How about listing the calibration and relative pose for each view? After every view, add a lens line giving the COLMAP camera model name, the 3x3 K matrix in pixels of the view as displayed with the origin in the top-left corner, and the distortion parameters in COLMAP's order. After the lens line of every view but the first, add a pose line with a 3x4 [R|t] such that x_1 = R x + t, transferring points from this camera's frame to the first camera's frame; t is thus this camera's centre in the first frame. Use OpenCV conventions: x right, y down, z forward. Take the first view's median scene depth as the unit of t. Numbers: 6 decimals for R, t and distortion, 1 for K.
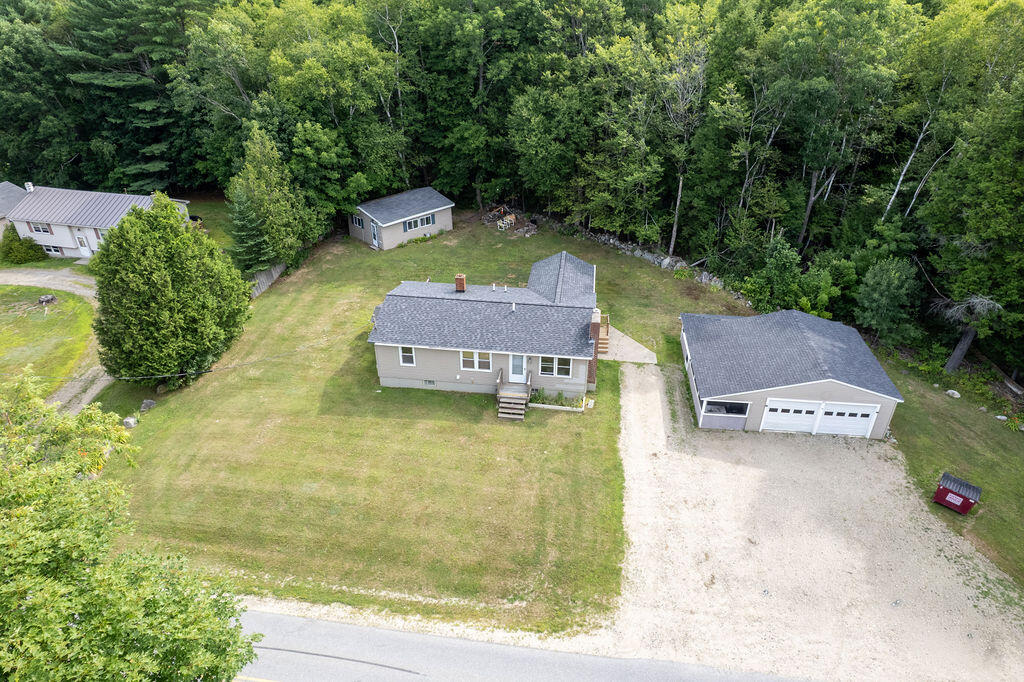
lens RADIAL K [[651.5, 0, 518.9], [0, 651.5, 346.1], [0, 0, 1]] dist [-0.073125, 0.061005]
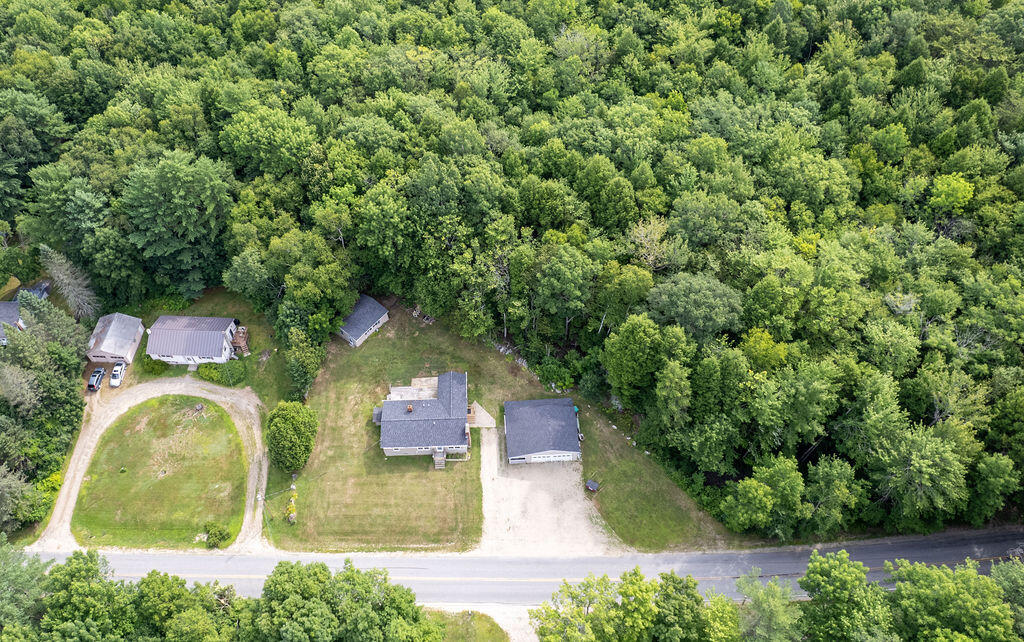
lens RADIAL K [[799.3, 0, 454.9], [0, 799.3, 313.0], [0, 0, 1]] dist [-0.050987, -0.027239]
pose [[0.989607, -0.143796, -0.000234, 0.116780], [0.134121, 0.922436, 0.362110, -1.375832], [-0.051854, -0.358379, 0.932135, -1.517501]]
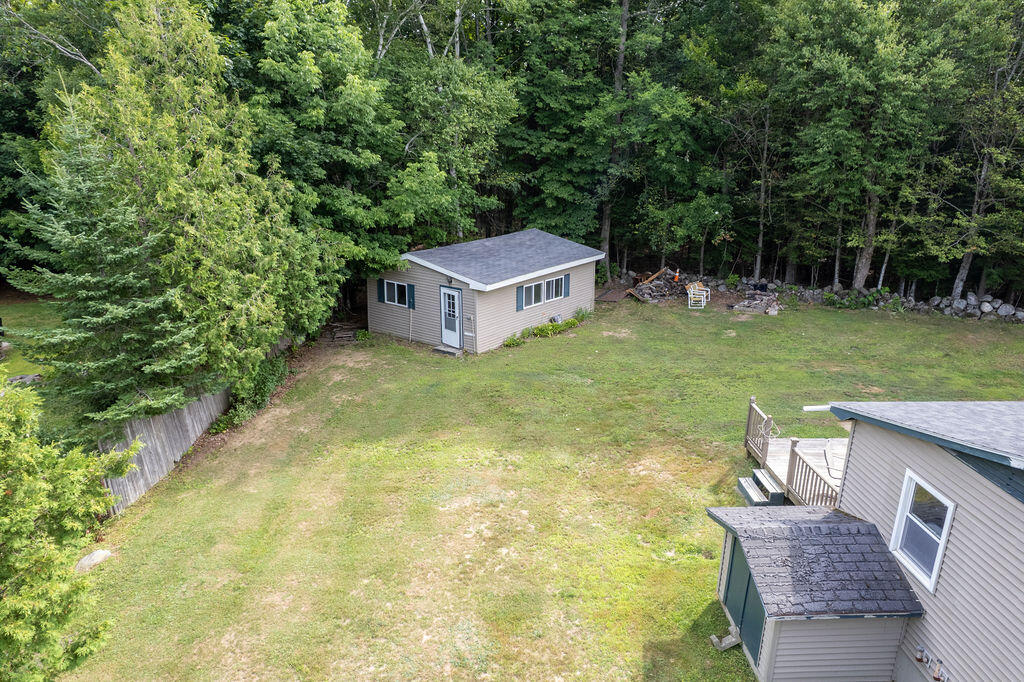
lens RADIAL K [[651.5, 0, 516.2], [0, 651.5, 349.3], [0, 0, 1]] dist [-0.073125, 0.061005]
pose [[0.986195, -0.045556, 0.159201, -0.325941], [0.080565, 0.971953, -0.220945, -0.078663], [-0.144670, 0.230720, 0.962205, 0.800516]]
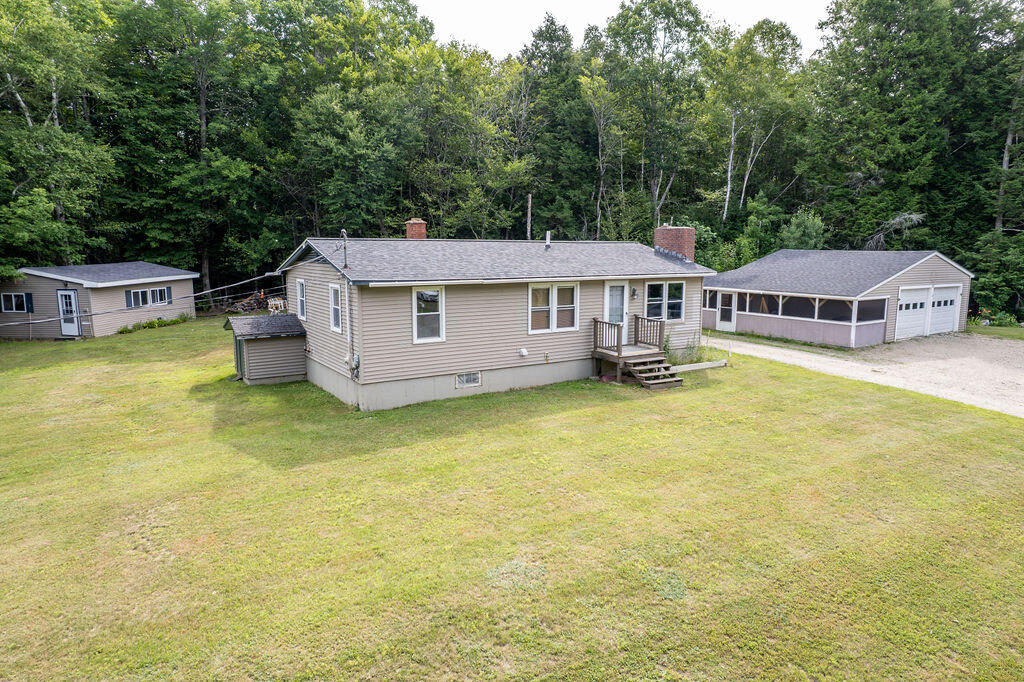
lens RADIAL K [[651.5, 0, 517.4], [0, 651.5, 346.9], [0, 0, 1]] dist [-0.073125, 0.061005]
pose [[0.769557, -0.102127, 0.630358, -0.357971], [0.334212, 0.905551, -0.261303, 0.150327], [-0.544136, 0.411761, 0.731006, 0.561059]]
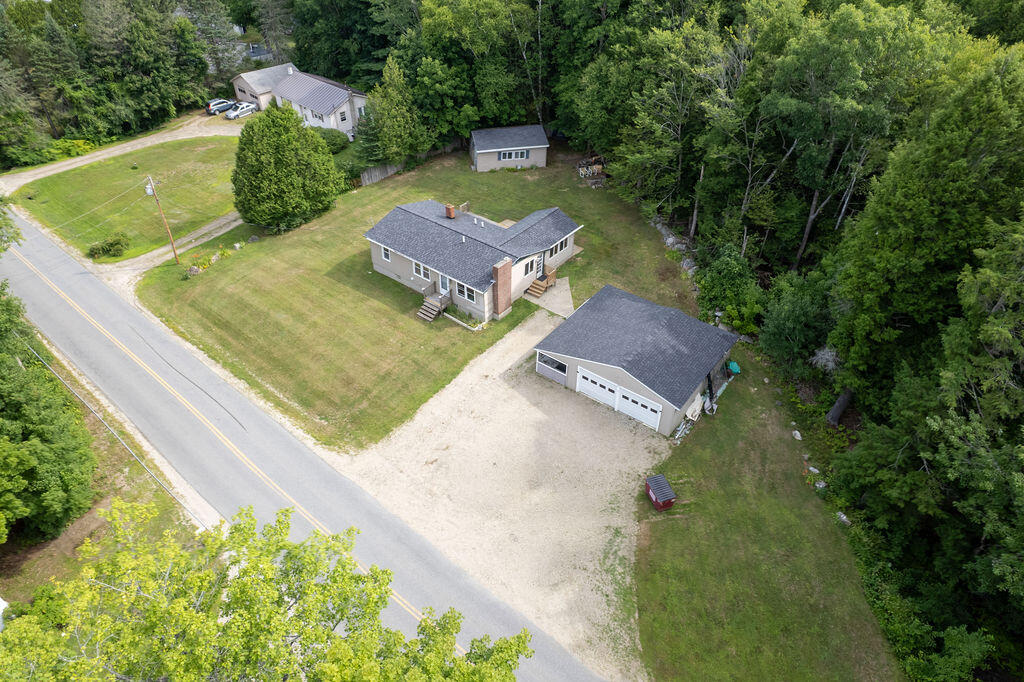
lens RADIAL K [[651.5, 0, 516.8], [0, 651.5, 346.6], [0, 0, 1]] dist [-0.073125, 0.061005]
pose [[0.853989, 0.329474, -0.402679, 0.597000], [-0.272222, 0.942507, 0.193845, -0.122626], [0.443394, -0.055923, 0.894580, -0.104364]]
